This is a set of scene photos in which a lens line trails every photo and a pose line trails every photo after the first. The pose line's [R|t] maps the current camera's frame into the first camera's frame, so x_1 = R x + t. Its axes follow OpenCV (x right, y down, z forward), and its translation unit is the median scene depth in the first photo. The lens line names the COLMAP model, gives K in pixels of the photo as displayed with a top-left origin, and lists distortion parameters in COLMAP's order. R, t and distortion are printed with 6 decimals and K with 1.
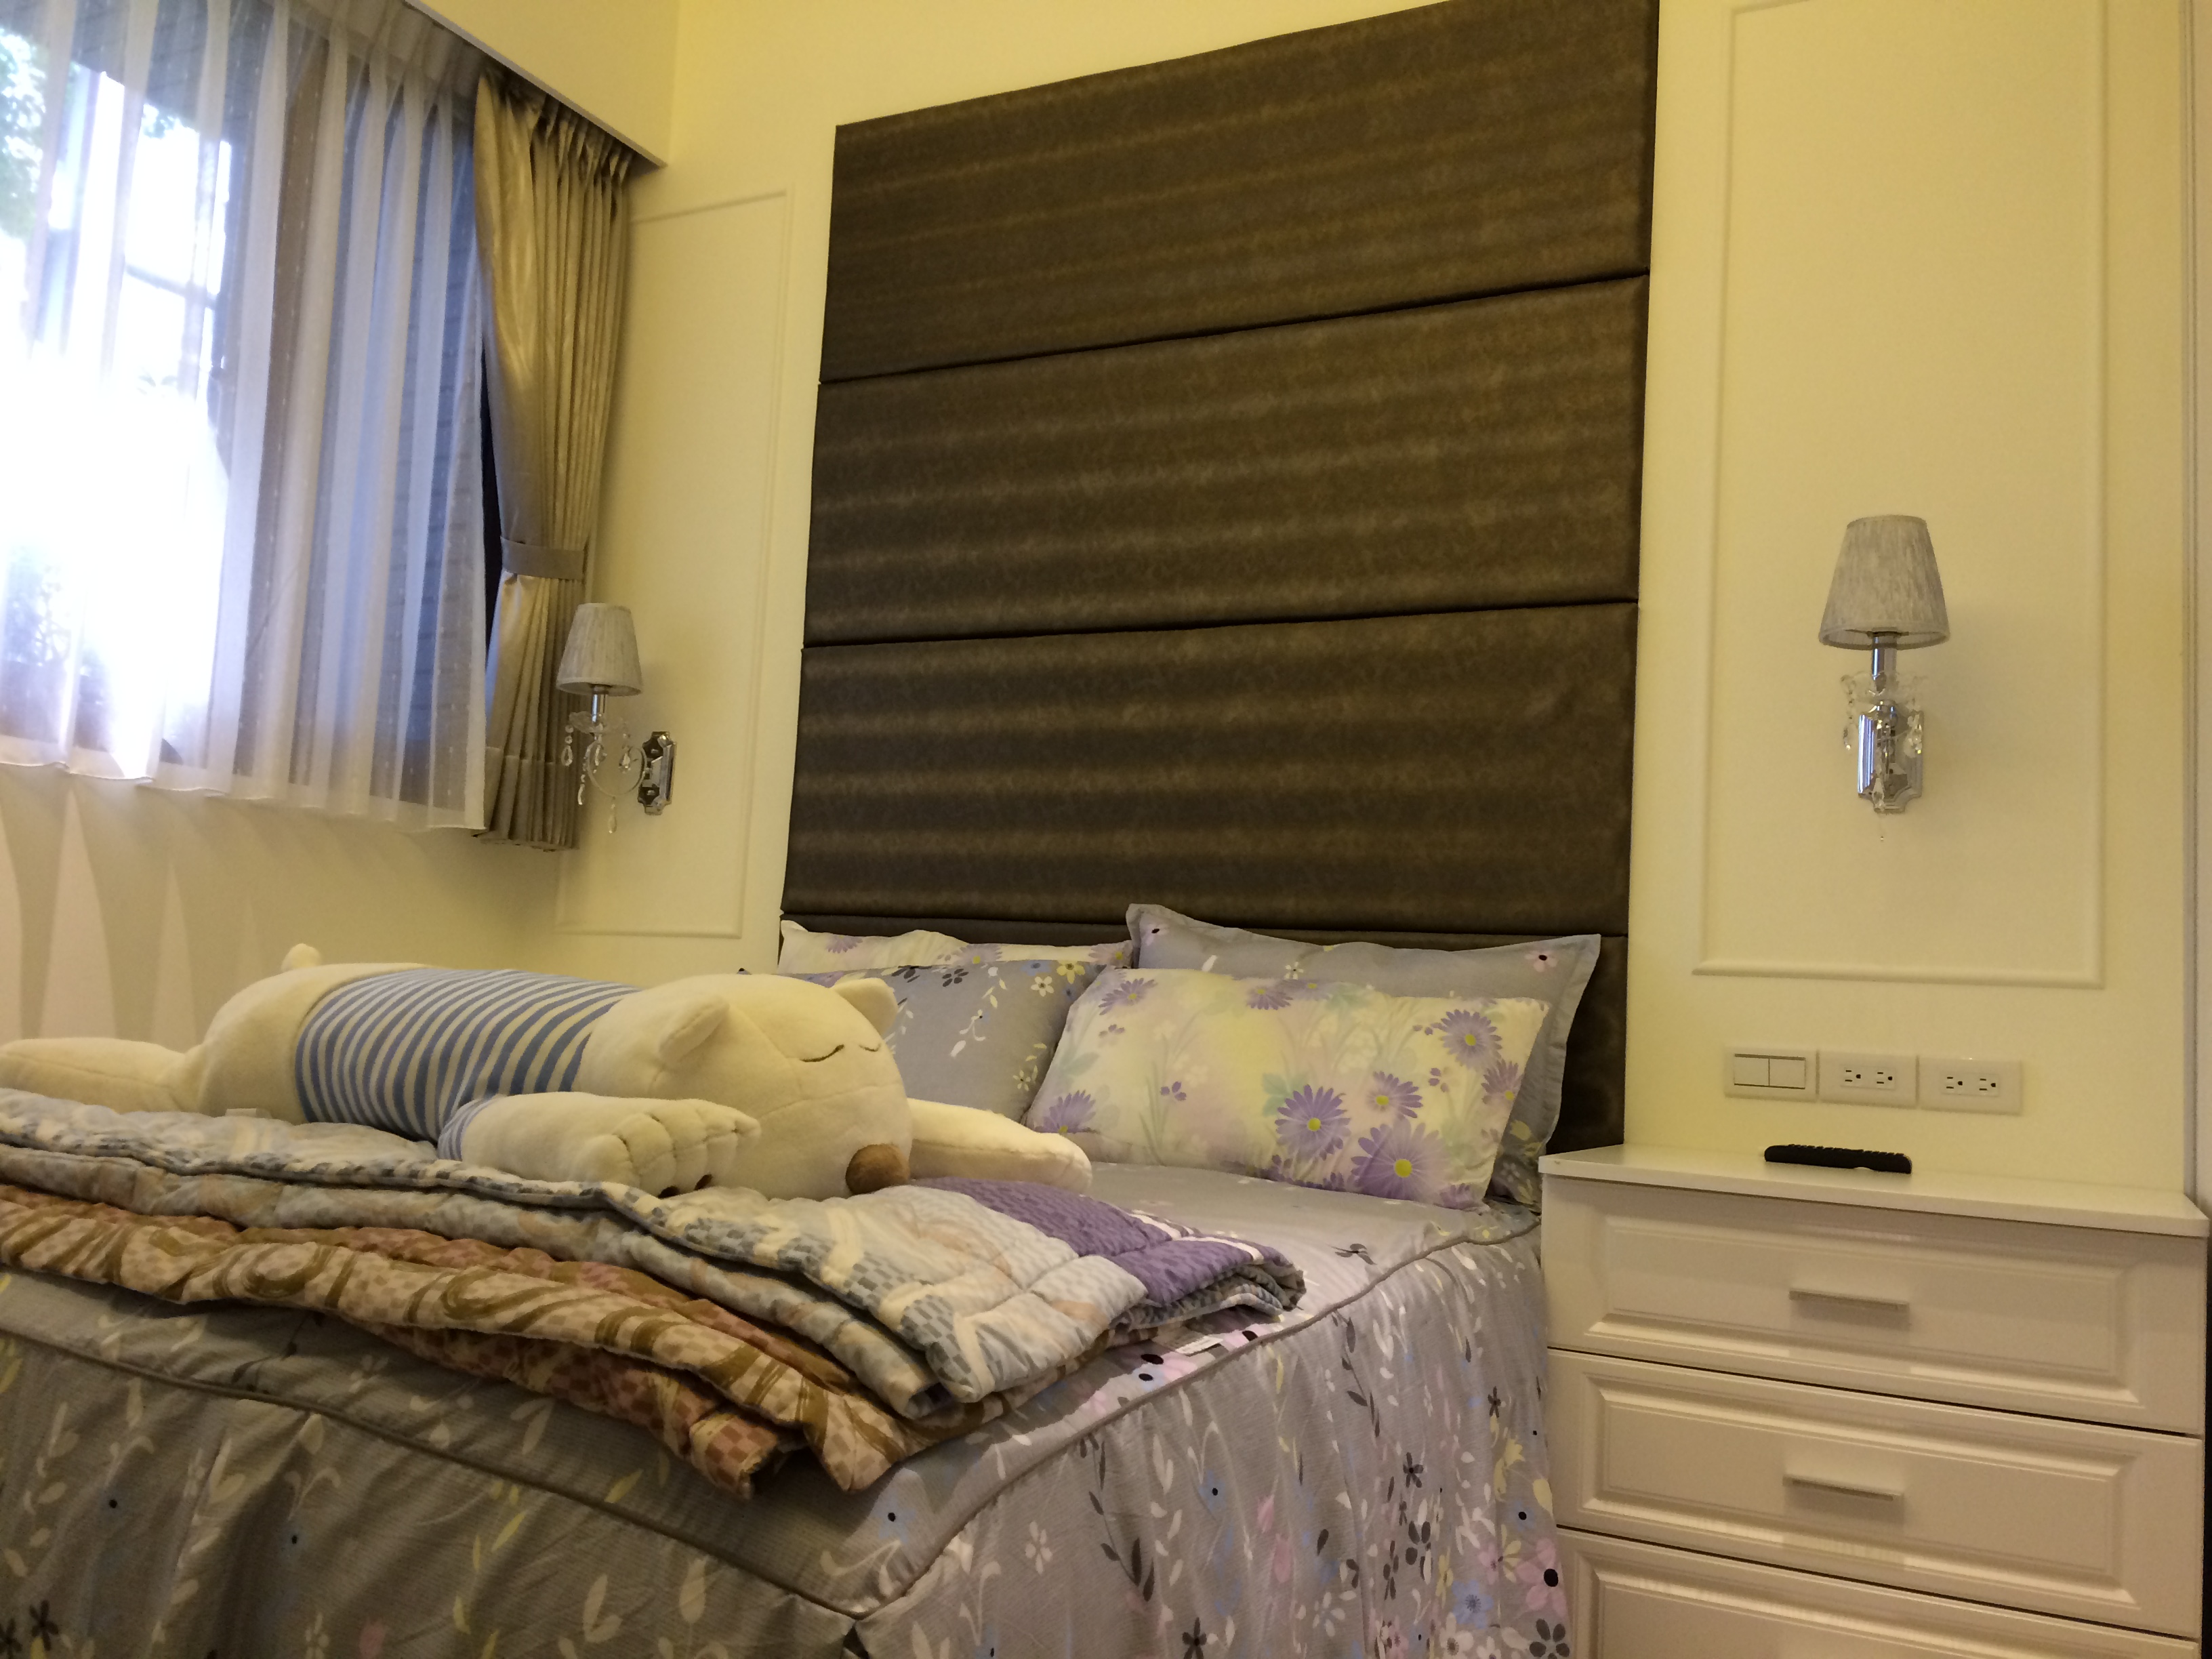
lens RADIAL K [[1849.9, 0, 1101.5], [0, 1849.9, 838.3], [0, 0, 1]] dist [0.096462, -0.128378]
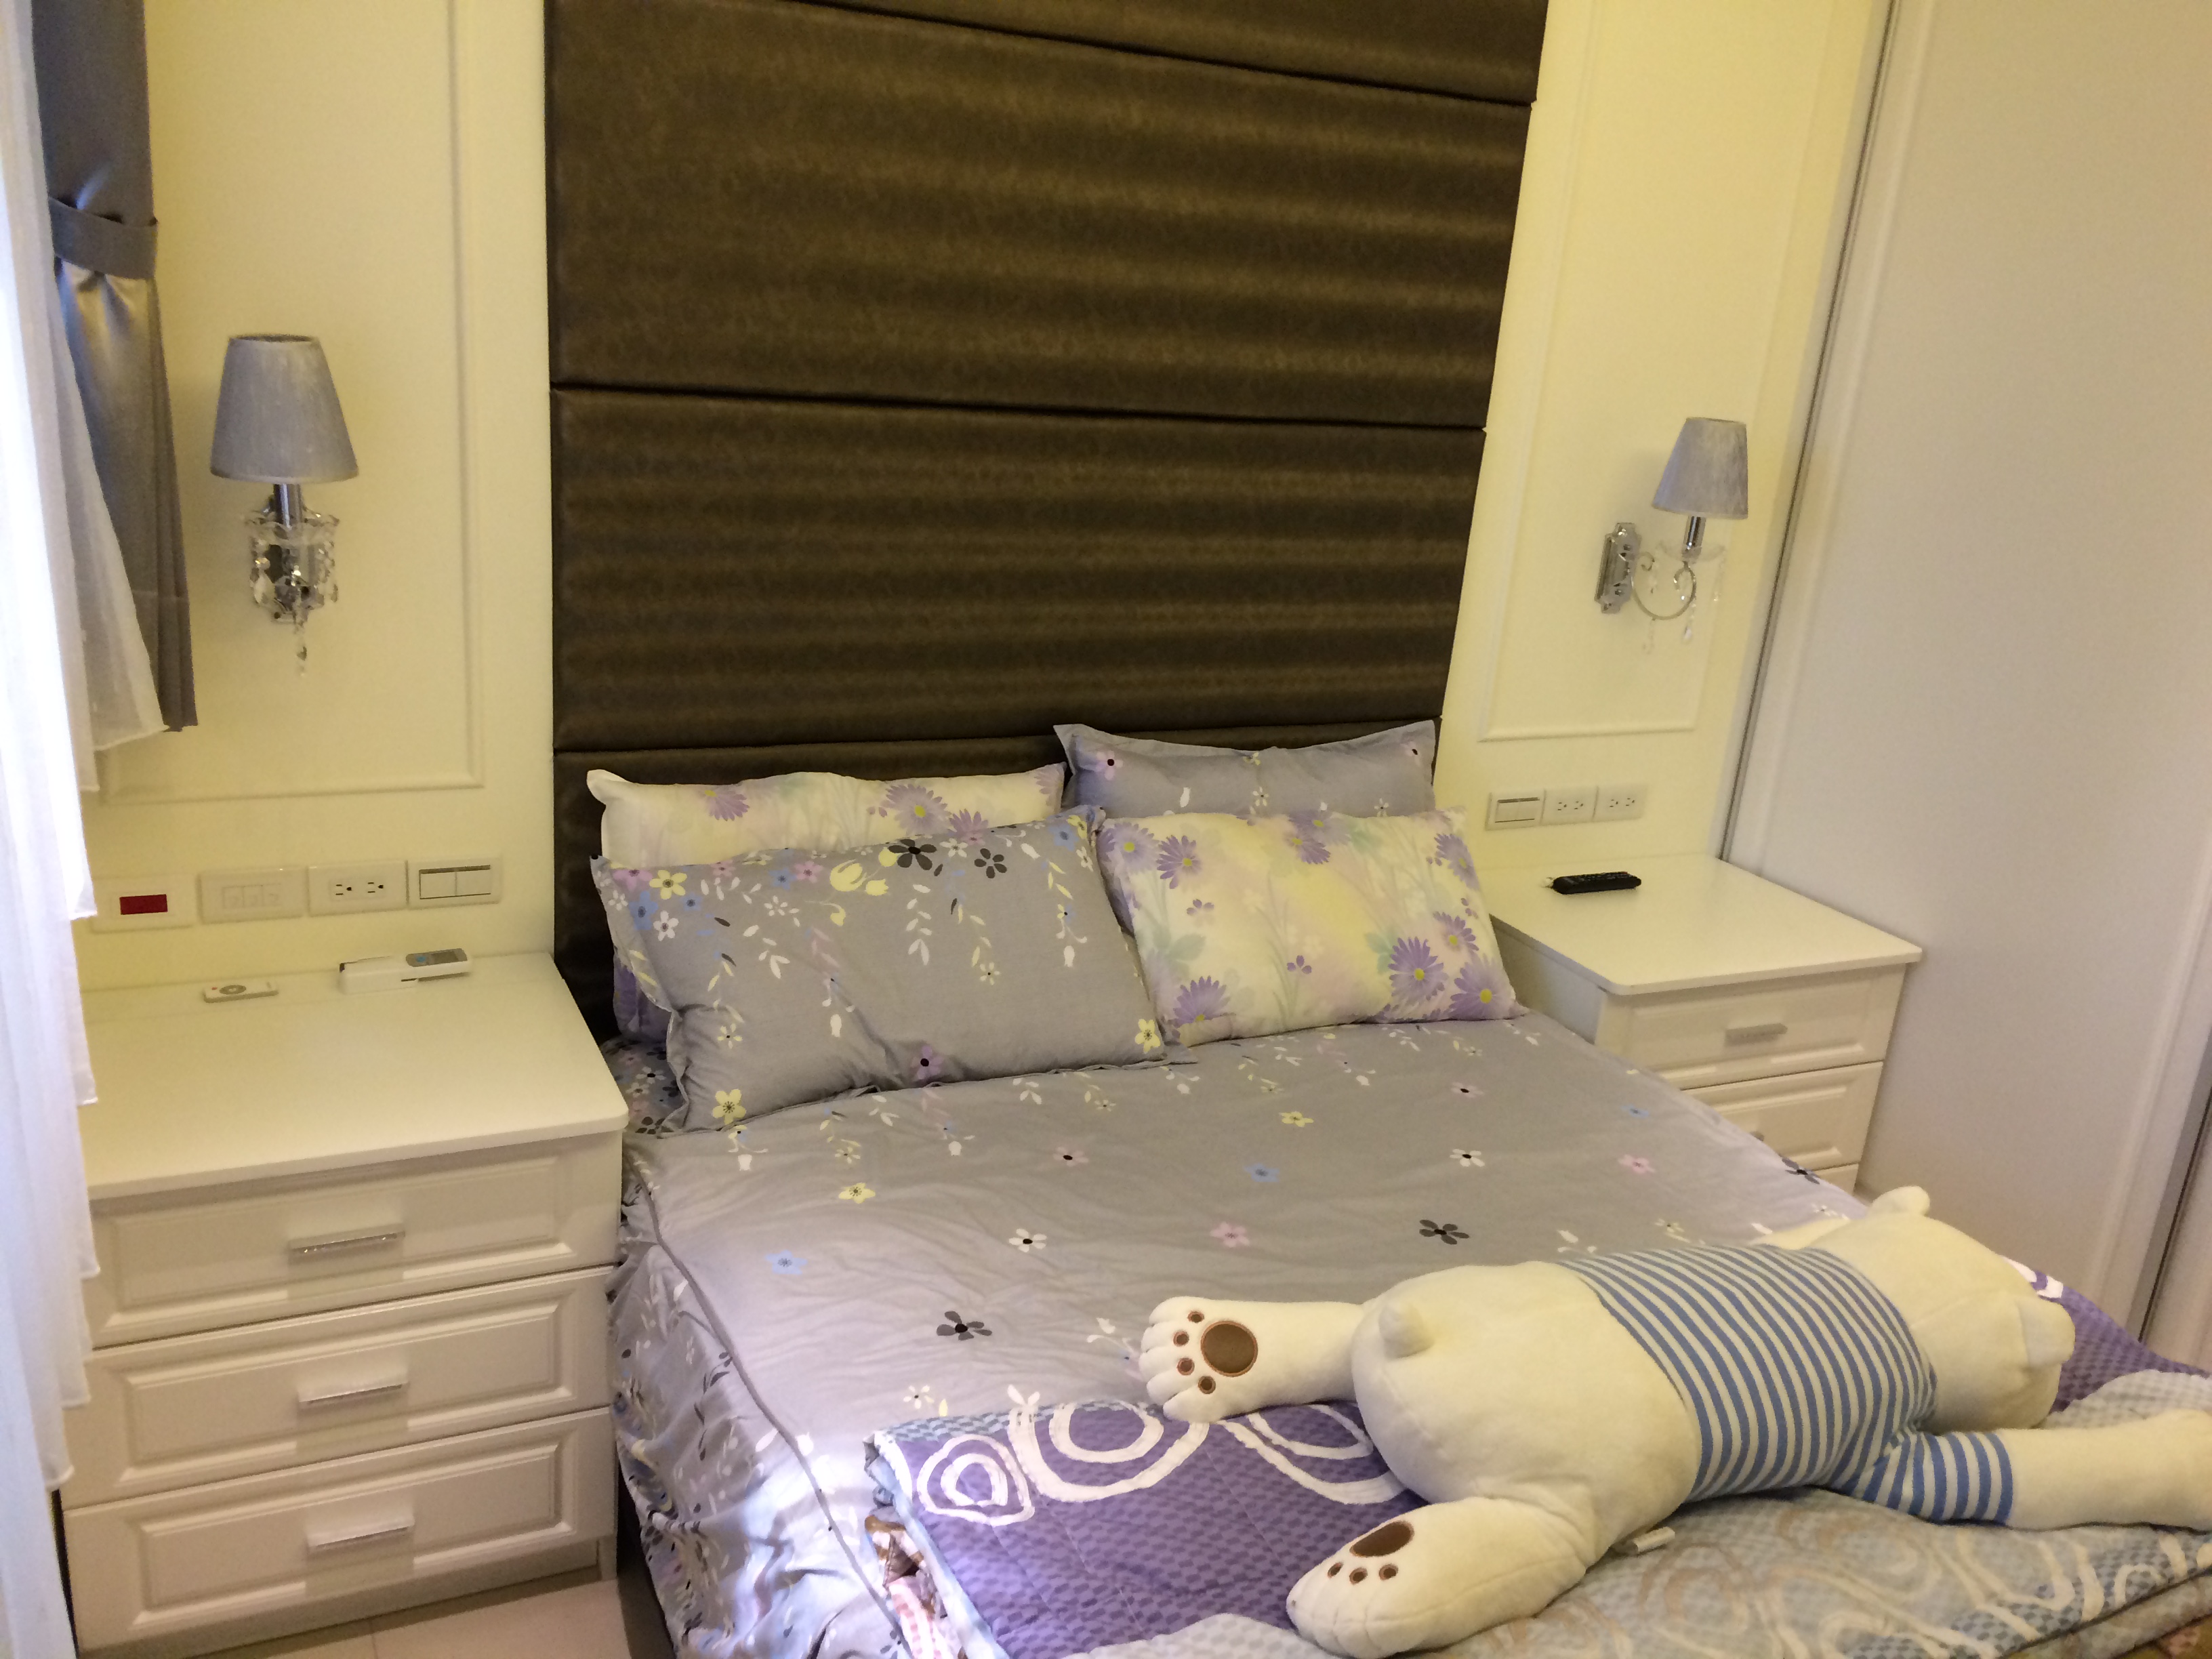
lens RADIAL K [[1871.1, 0, 1106.0], [0, 1871.1, 829.5], [0, 0, 1]] dist [0.077160, -0.104534]
pose [[0.598369, -0.244325, 0.763060, -1.267327], [-0.131743, 0.909406, 0.394492, -0.529387], [-0.790315, -0.336580, 0.511972, 0.835690]]
